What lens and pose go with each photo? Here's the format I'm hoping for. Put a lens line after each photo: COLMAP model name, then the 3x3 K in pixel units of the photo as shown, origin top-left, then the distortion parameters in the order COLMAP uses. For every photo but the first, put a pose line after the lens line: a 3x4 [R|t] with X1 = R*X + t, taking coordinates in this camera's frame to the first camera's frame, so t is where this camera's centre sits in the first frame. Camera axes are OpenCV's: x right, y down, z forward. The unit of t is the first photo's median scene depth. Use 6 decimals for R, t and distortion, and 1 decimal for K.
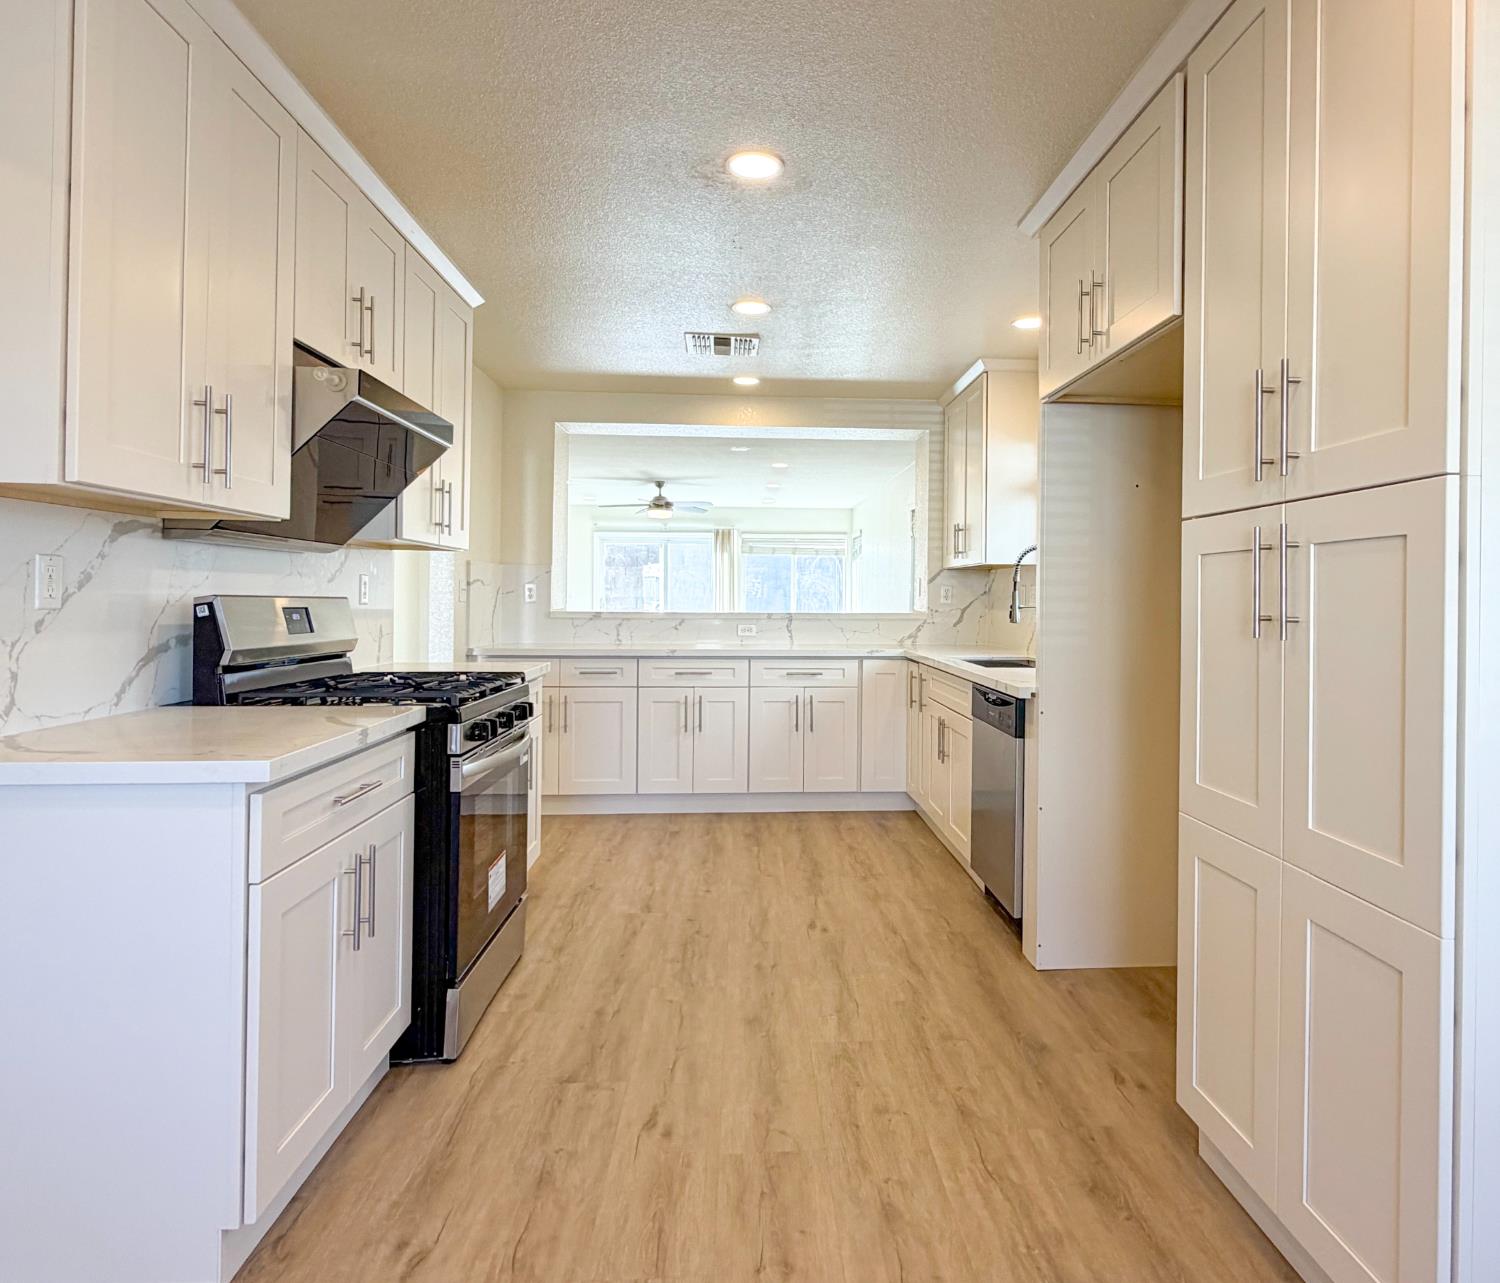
lens RADIAL K [[915.7, 0, 824.5], [0, 915.7, 595.7], [0, 0, 1]] dist [0.001900, 0.001893]
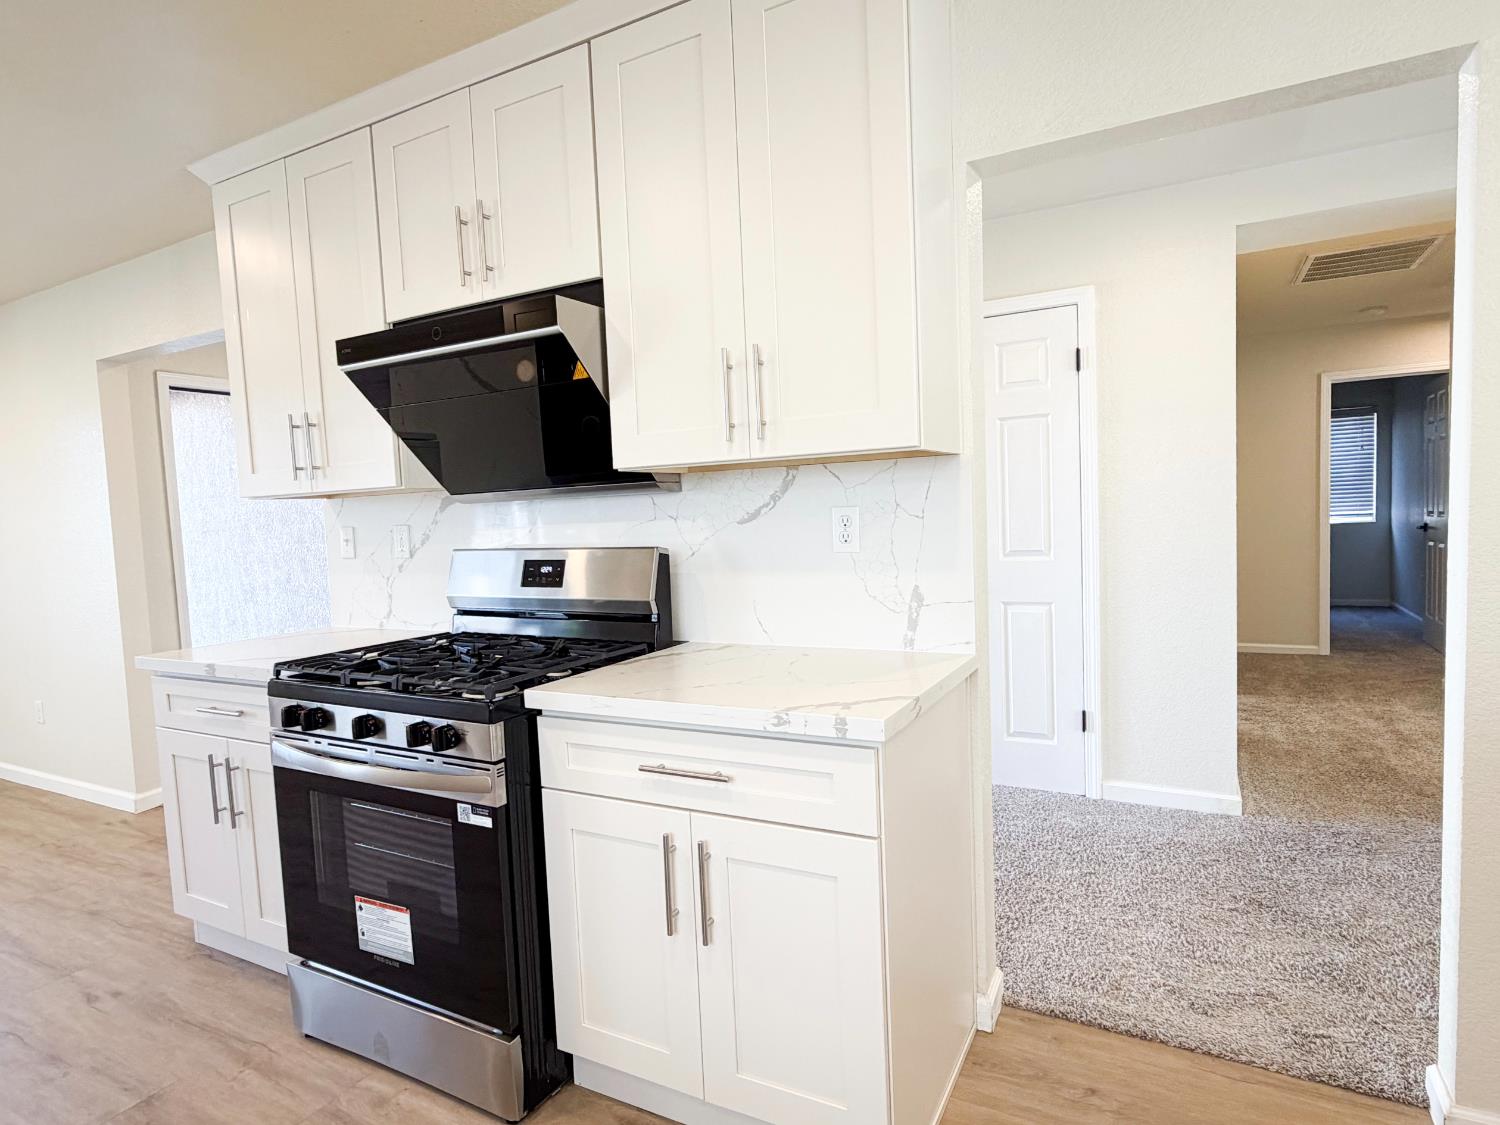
lens RADIAL K [[828.1, 0, 748.9], [0, 828.1, 569.6], [0, 0, 1]] dist [0.002643, 0.000324]
pose [[-0.556858, 0.065528, -0.828019, 0.024964], [0.036706, 0.997851, 0.054283, -0.014069], [0.829797, -0.000165, -0.558066, 1.435538]]
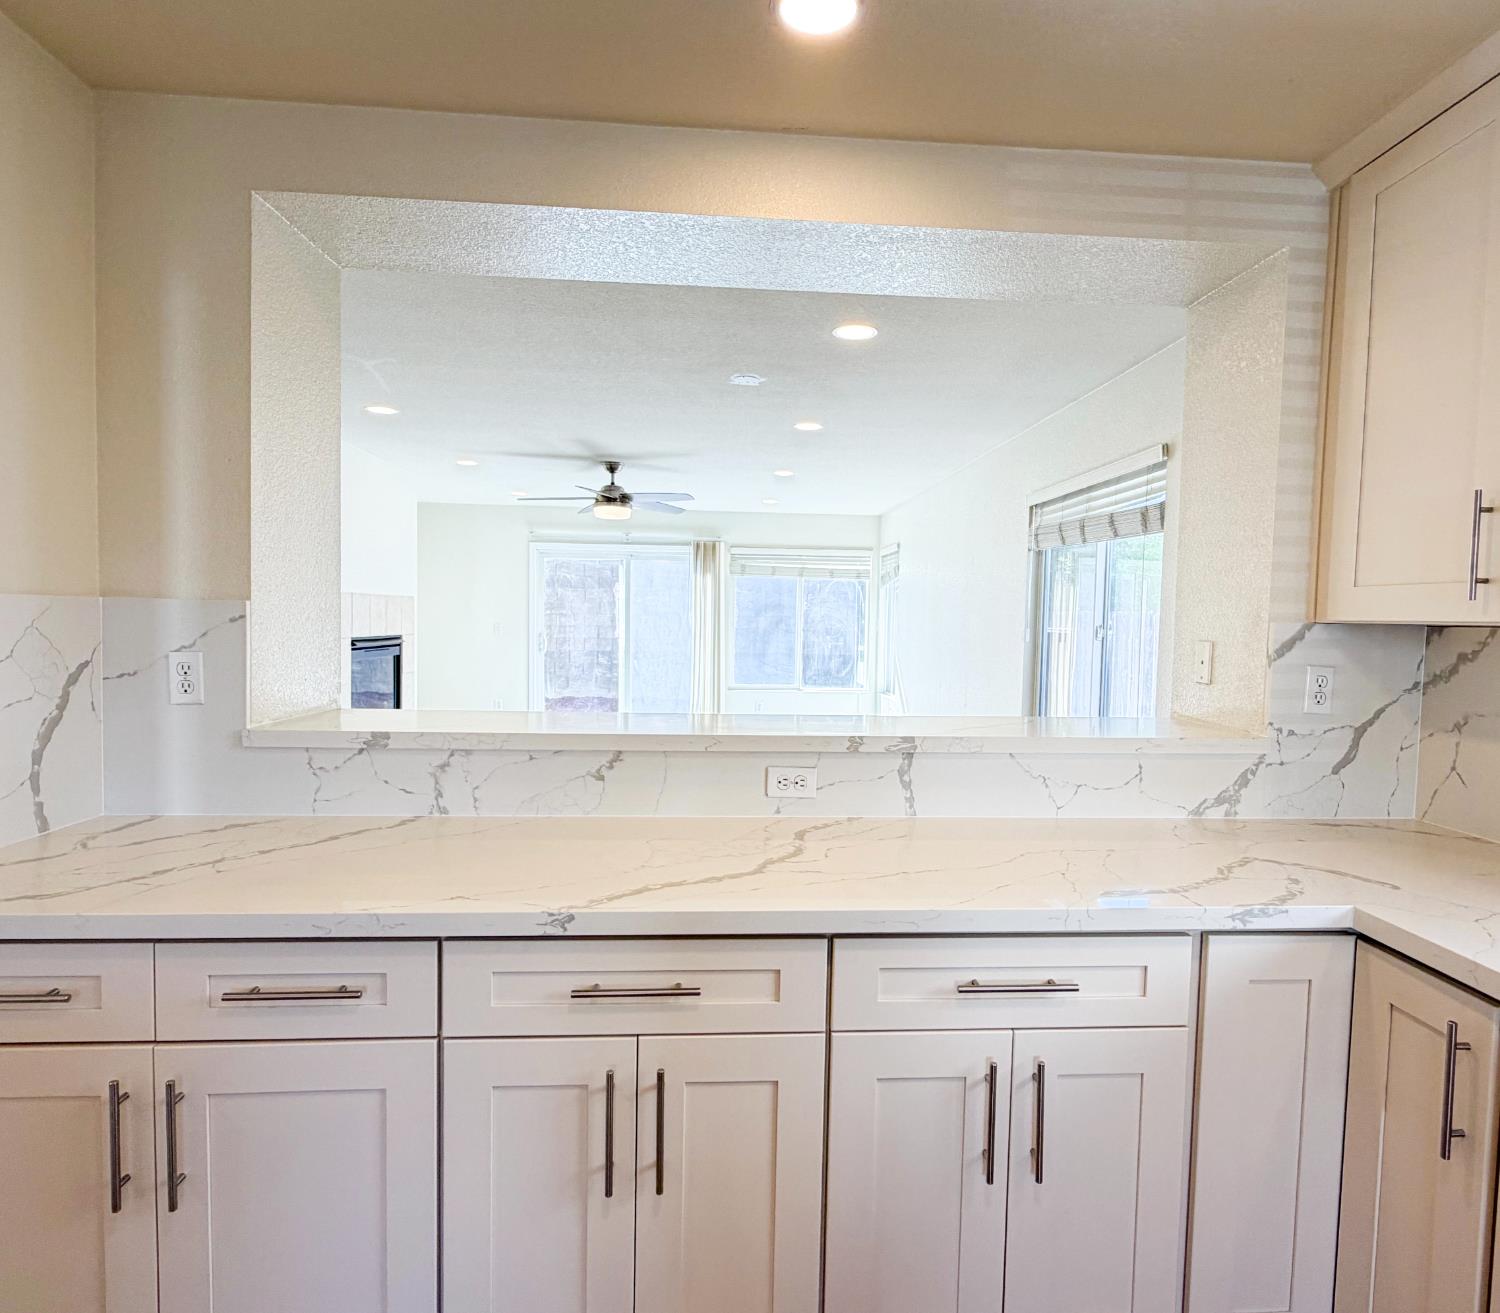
lens RADIAL K [[892.5, 0, 802.7], [0, 892.5, 655.9], [0, 0, 1]] dist [-0.002879, 0.000064]
pose [[0.999903, 0.012269, 0.006539, -0.154782], [-0.012542, 0.998979, 0.043391, -0.053654], [-0.006000, -0.043469, 0.999037, 1.191176]]
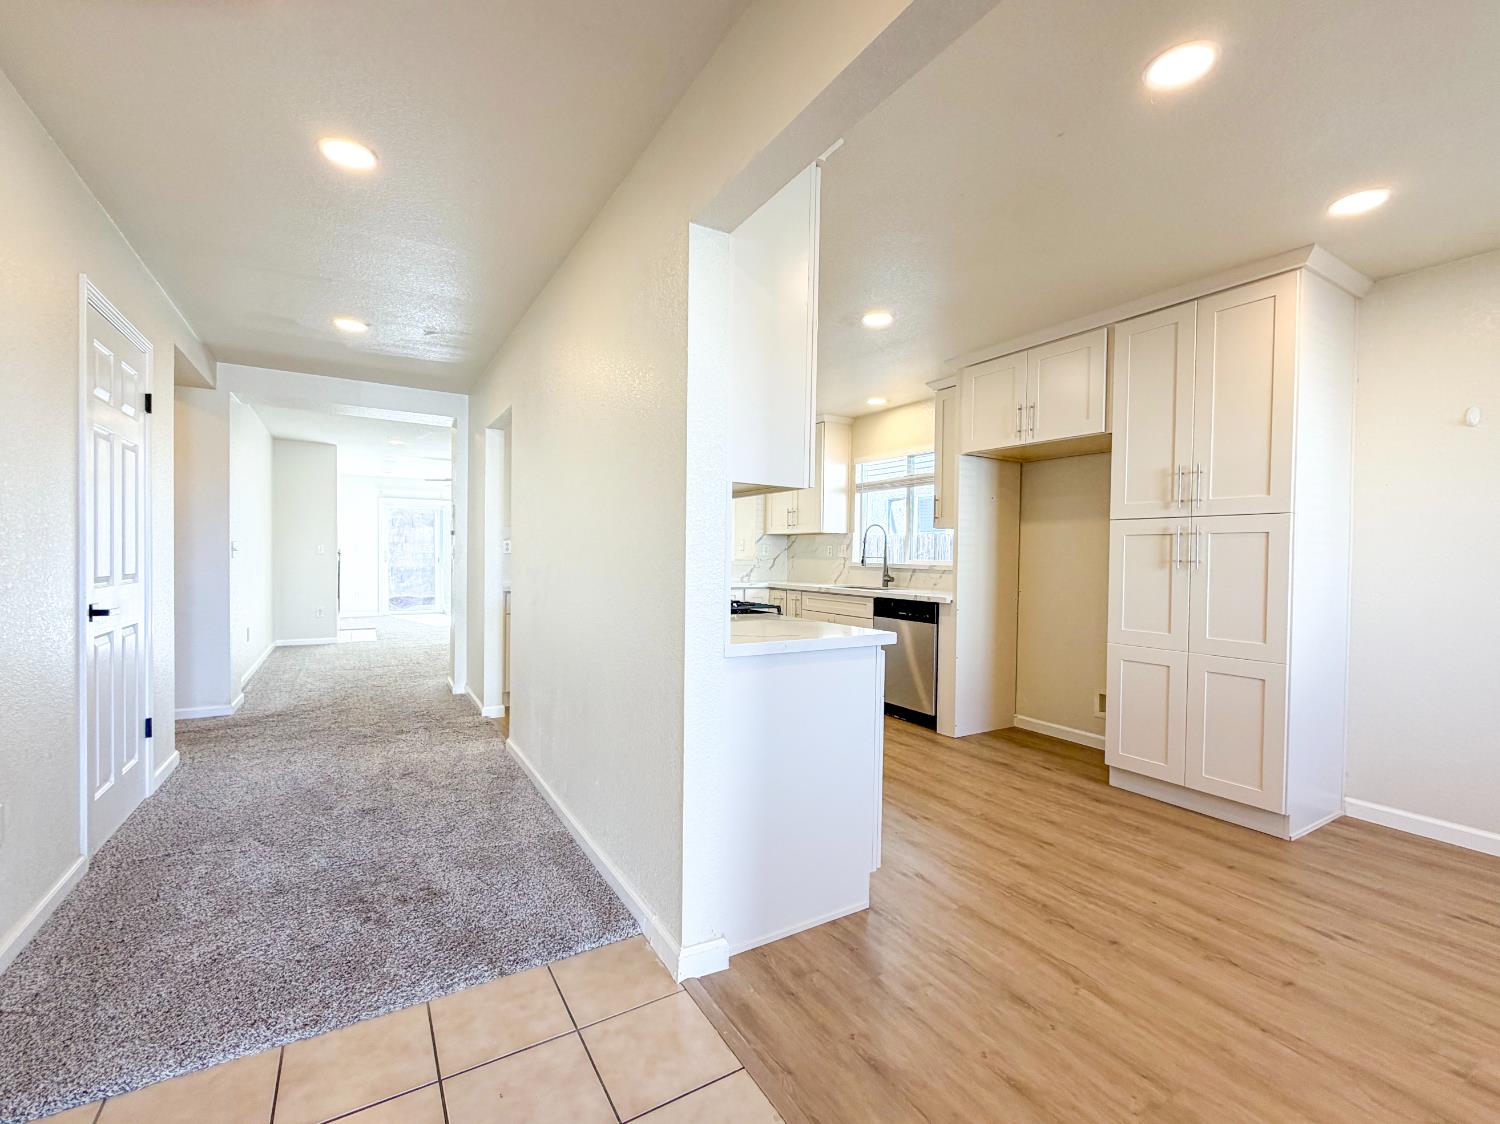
lens RADIAL K [[636.5, 0, 746.1], [0, 636.5, 562.4], [0, 0, 1]] dist [-0.004928, 0.000308]
pose [[0.901183, -0.001648, 0.433437, -0.753124], [-0.006742, 0.999818, 0.017820, 0.002061], [-0.433387, -0.018982, 0.901008, -0.049178]]
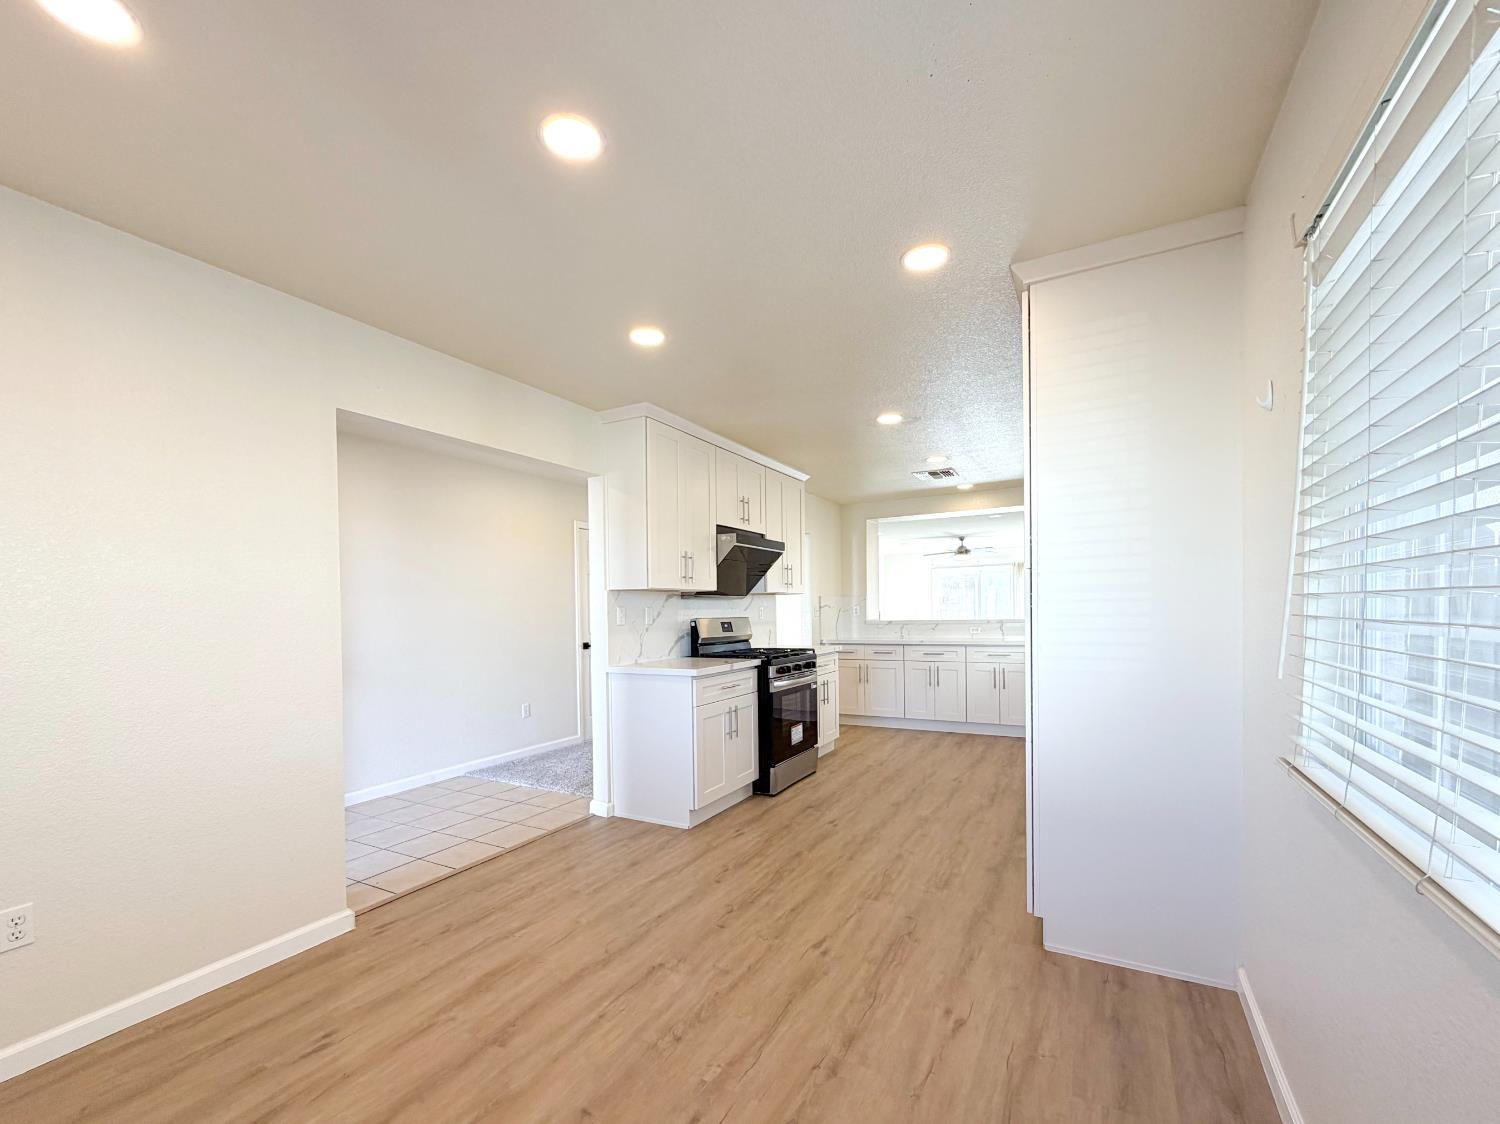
lens RADIAL K [[636.5, 0, 754.7], [0, 636.5, 615.1], [0, 0, 1]] dist [-0.004928, 0.000308]
pose [[0.834129, -0.020308, -0.551196, 0.421368], [0.026831, 0.999633, 0.003774, -0.009876], [0.550917, -0.017937, 0.834367, -0.399457]]
